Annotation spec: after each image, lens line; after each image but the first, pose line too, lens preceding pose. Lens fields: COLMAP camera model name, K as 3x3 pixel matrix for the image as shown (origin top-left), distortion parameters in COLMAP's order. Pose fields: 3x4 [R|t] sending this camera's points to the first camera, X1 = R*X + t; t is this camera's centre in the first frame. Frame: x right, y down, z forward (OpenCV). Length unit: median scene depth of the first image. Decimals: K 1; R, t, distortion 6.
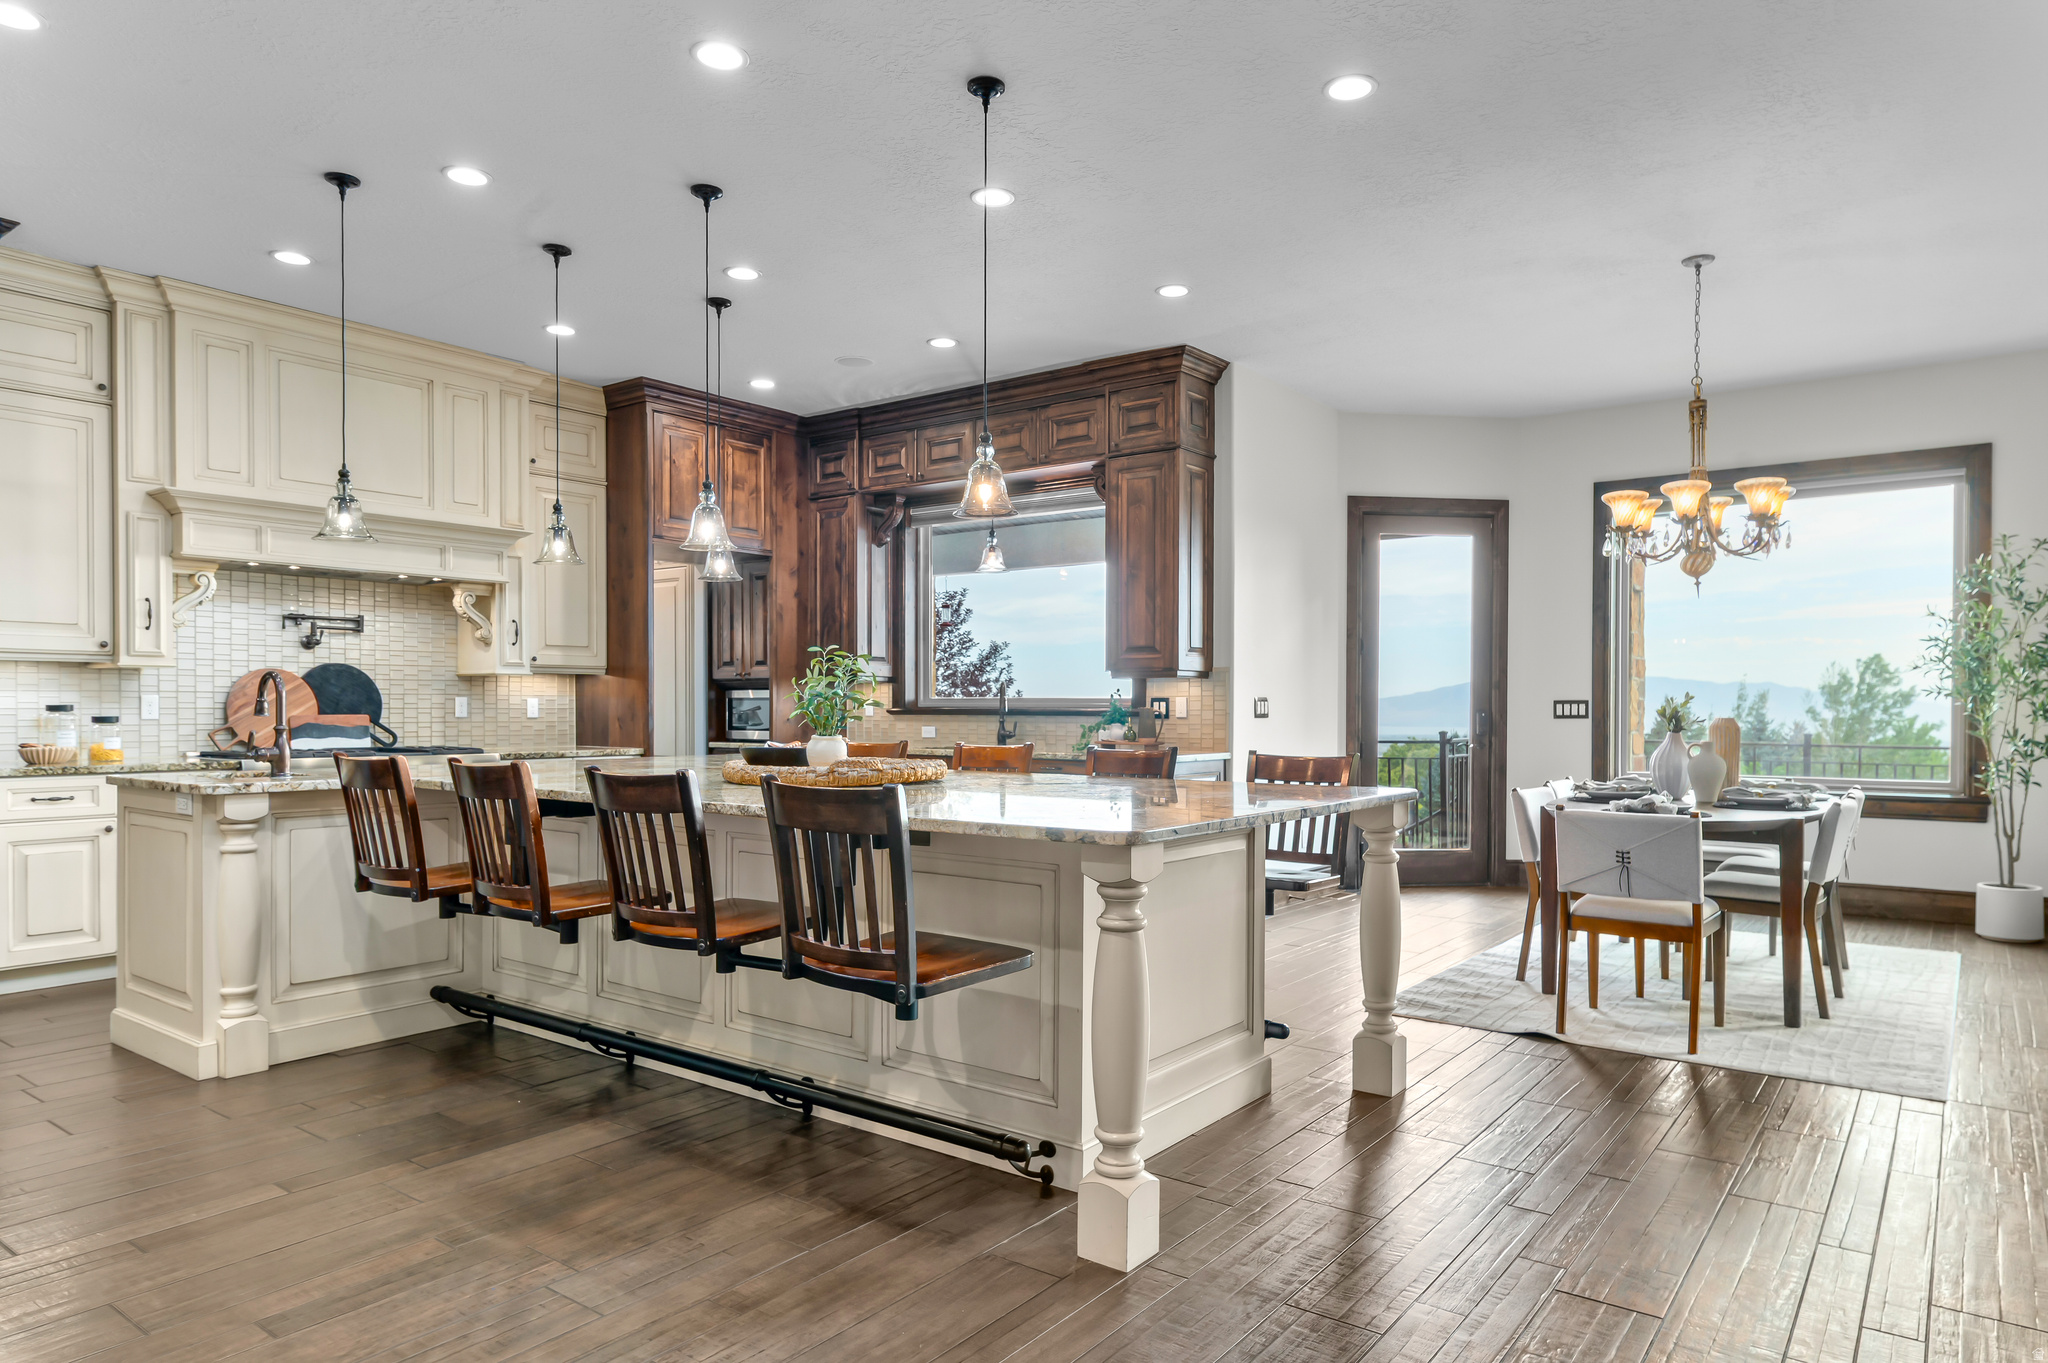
lens RADIAL K [[1261.0, 0, 1030.6], [0, 1261.0, 702.7], [0, 0, 1]] dist [-0.002385, -0.001858]
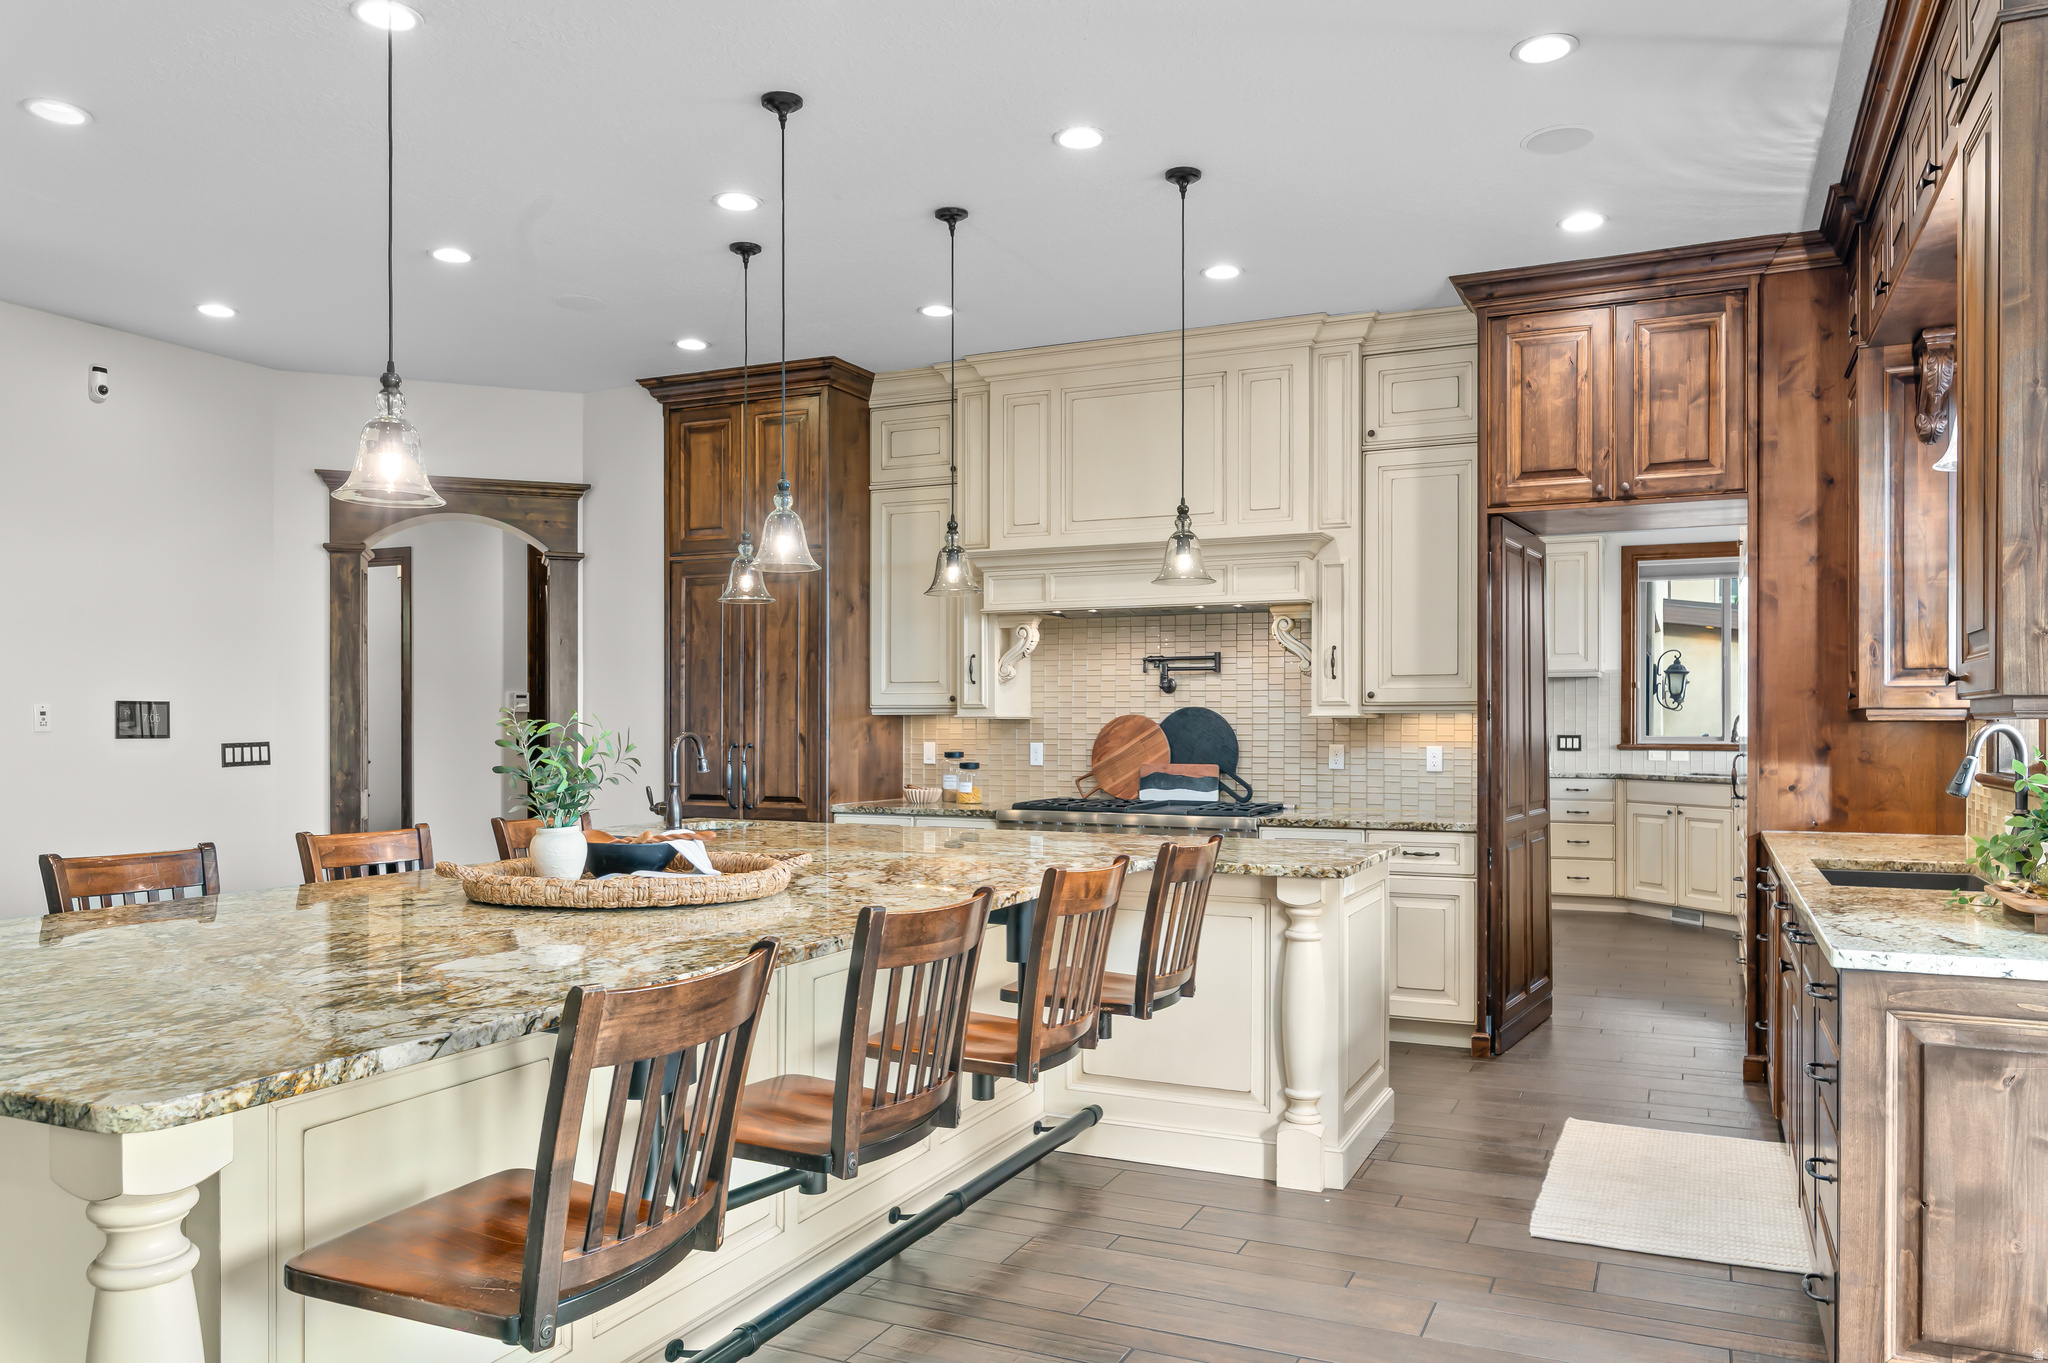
lens RADIAL K [[1431.3, 0, 1032.4], [0, 1431.3, 728.6], [0, 0, 1]] dist [0.001929, -0.000231]
pose [[0.219101, -0.000275, -0.975702, 0.426159], [0.003855, 0.999992, 0.000583, -0.016712], [0.975695, -0.003889, 0.219101, 0.650144]]
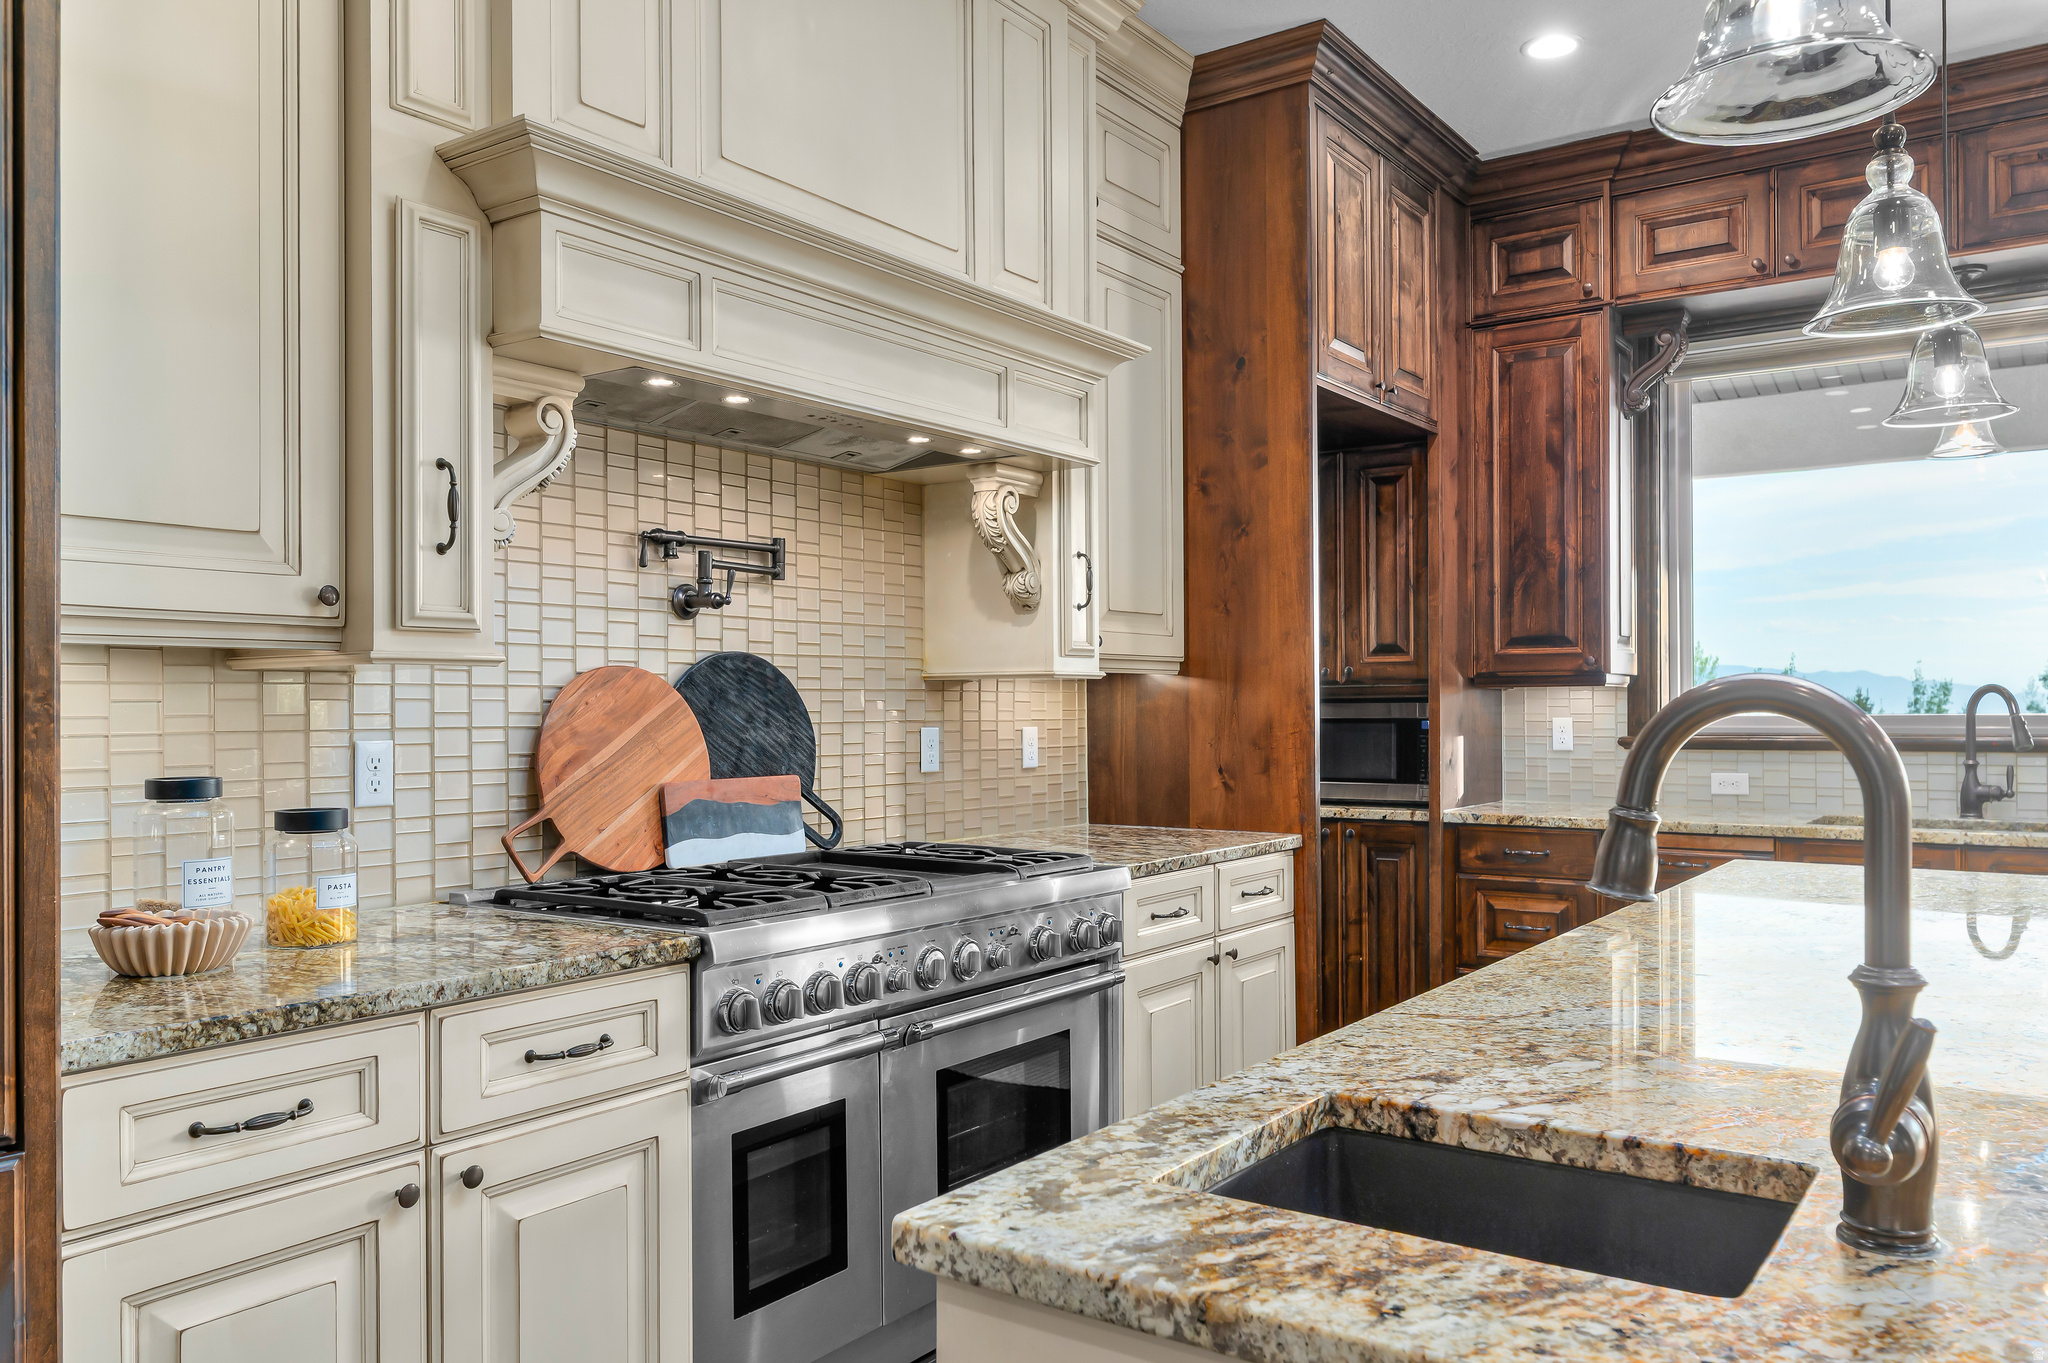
lens RADIAL K [[1513.3, 0, 1024.0], [0, 1513.3, 681.5], [0, 0, 1]] dist [0.009420, 0.003870]
pose [[0.999358, -0.006928, 0.035155, -0.467565], [0.007382, 0.999891, -0.012813, -0.014440], [-0.035063, 0.013065, 0.999300, 0.491219]]
